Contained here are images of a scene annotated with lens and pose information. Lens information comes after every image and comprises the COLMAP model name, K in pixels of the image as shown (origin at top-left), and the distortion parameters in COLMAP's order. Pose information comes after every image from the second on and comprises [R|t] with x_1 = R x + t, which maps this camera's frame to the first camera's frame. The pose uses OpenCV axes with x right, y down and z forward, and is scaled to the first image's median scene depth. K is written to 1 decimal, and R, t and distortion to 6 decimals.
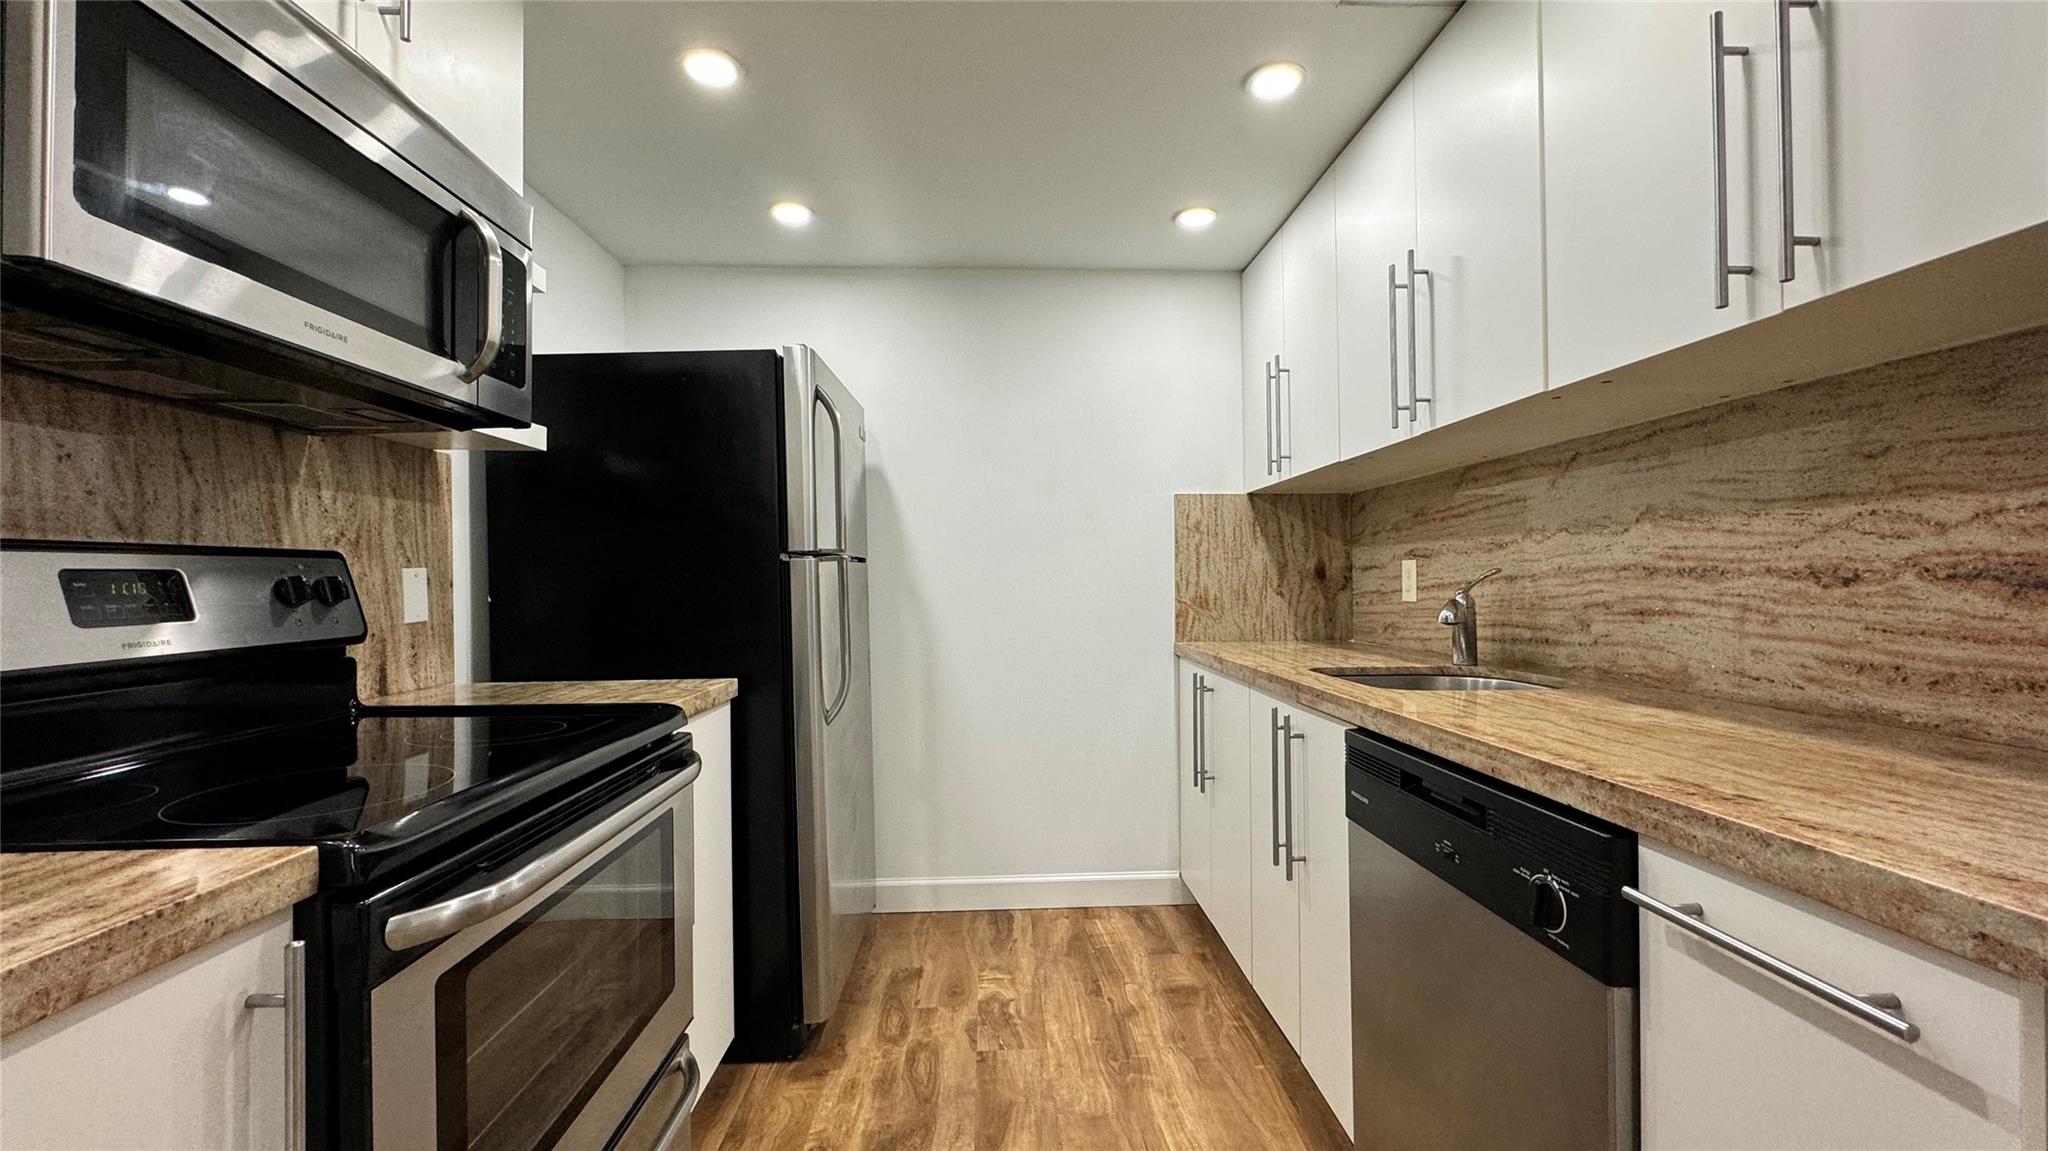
lens RADIAL K [[814.9, 0, 1026.1], [0, 814.9, 575.1], [0, 0, 1]] dist [-0.002547, -0.000221]
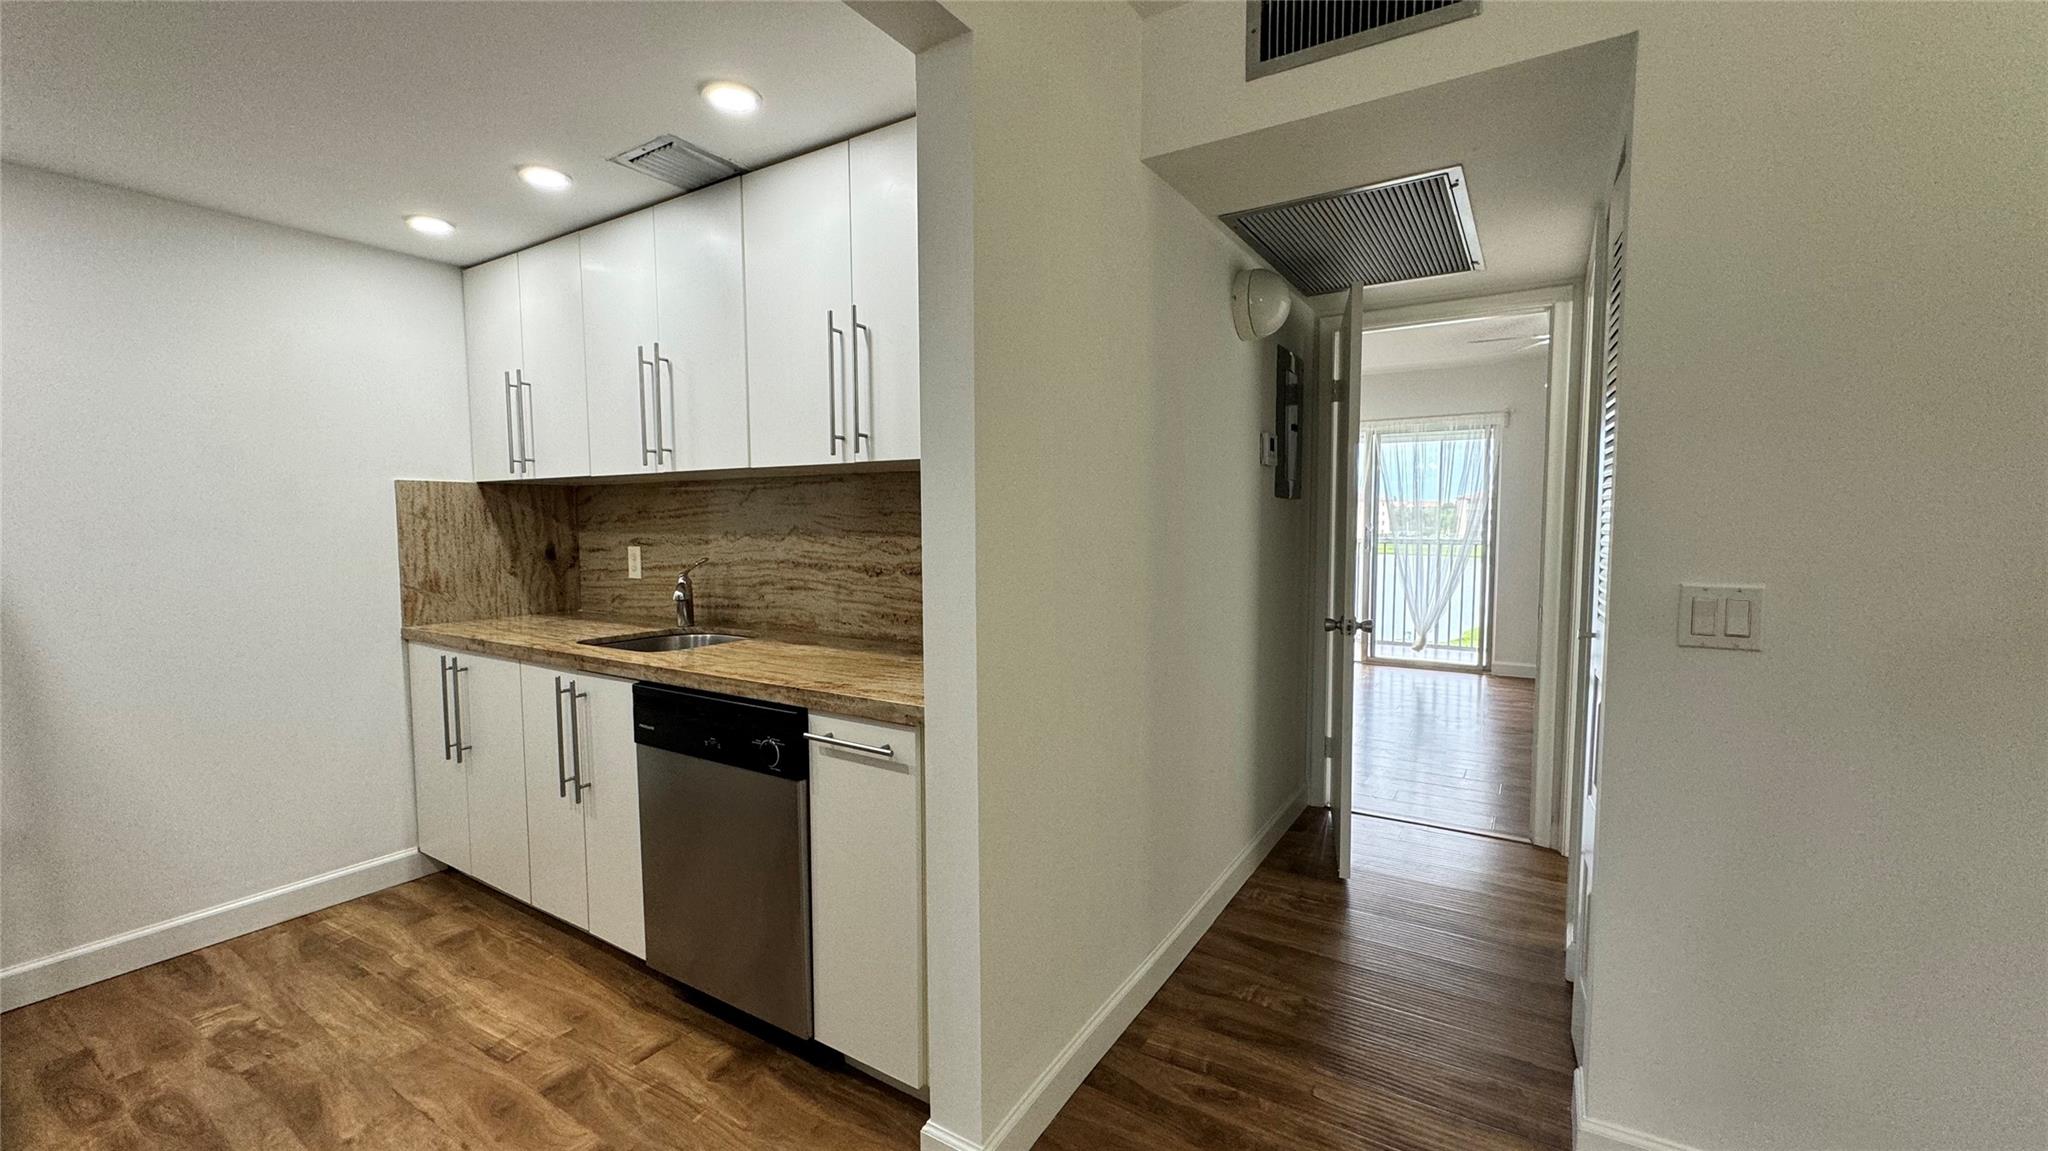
lens RADIAL K [[814.9, 0, 1026.1], [0, 814.9, 575.1], [0, 0, 1]] dist [-0.002547, -0.000221]
pose [[0.570694, -0.051776, 0.819529, -0.307299], [-0.007444, 0.997643, 0.068213, -0.087045], [-0.821129, -0.045029, 0.568963, -0.317631]]
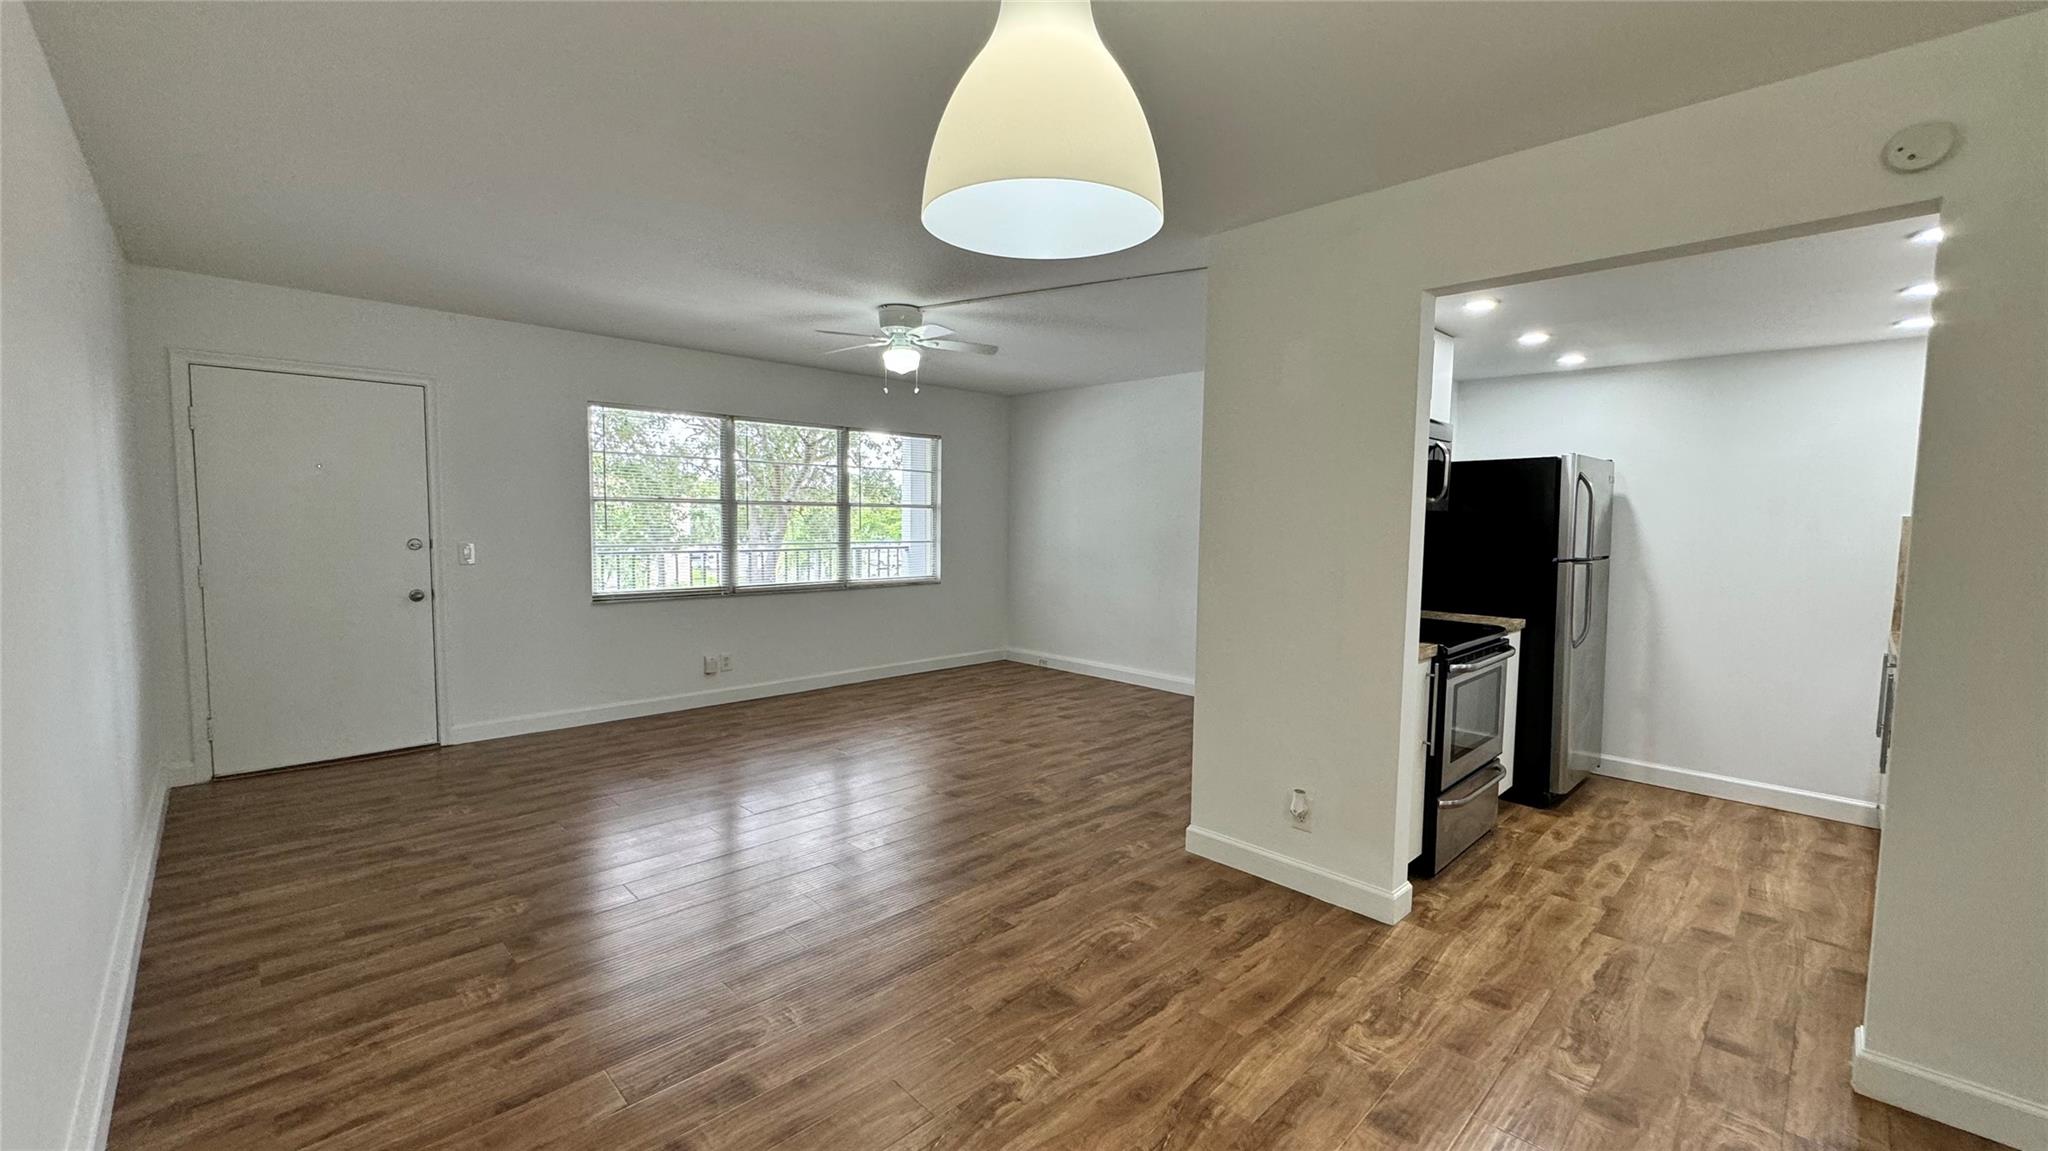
lens RADIAL K [[814.5, 0, 1024.0], [0, 814.5, 575.5], [0, 0, 1]] dist [0.000229, 0.000083]
pose [[0.666049, 0.075123, -0.742115, 0.336337], [-0.015335, 0.996084, 0.087068, -0.149135], [0.745750, -0.046612, 0.664593, -1.361870]]
